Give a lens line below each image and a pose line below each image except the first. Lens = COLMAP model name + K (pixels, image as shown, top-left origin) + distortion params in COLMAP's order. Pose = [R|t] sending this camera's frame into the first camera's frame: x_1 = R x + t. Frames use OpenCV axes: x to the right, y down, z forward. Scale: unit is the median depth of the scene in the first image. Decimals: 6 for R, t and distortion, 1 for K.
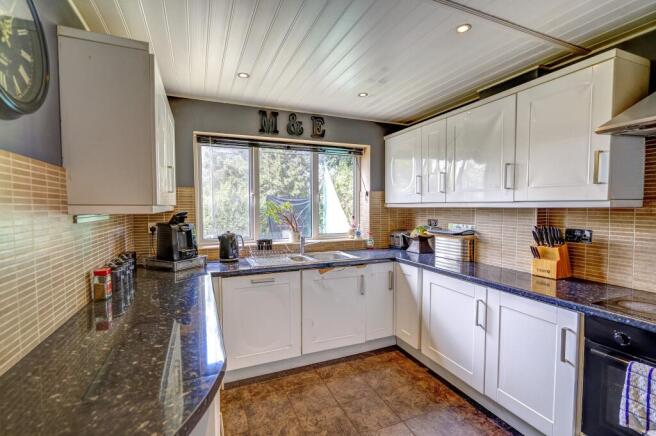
lens RADIAL K [[299.3, 0, 326.4], [0, 299.3, 220.4], [0, 0, 1]] dist [0.001914, 0.000291]
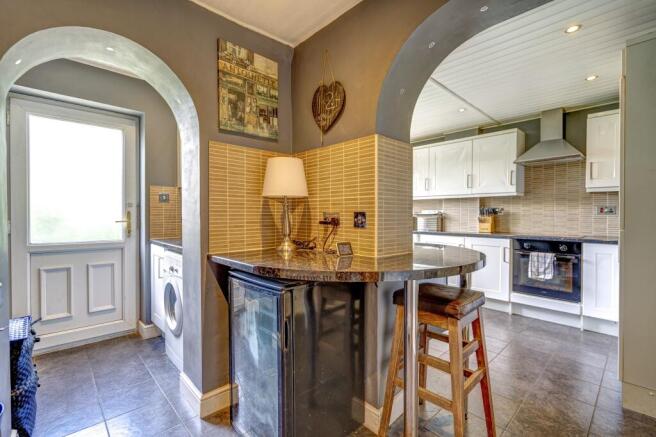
lens RADIAL K [[299.3, 0, 330.5], [0, 299.3, 216.3], [0, 0, 1]] dist [0.001914, 0.000291]
pose [[0.937731, -0.005201, 0.347324, -0.980128], [0.015697, 0.999501, -0.027414, 0.130665], [-0.347008, 0.031159, 0.937344, -0.541255]]
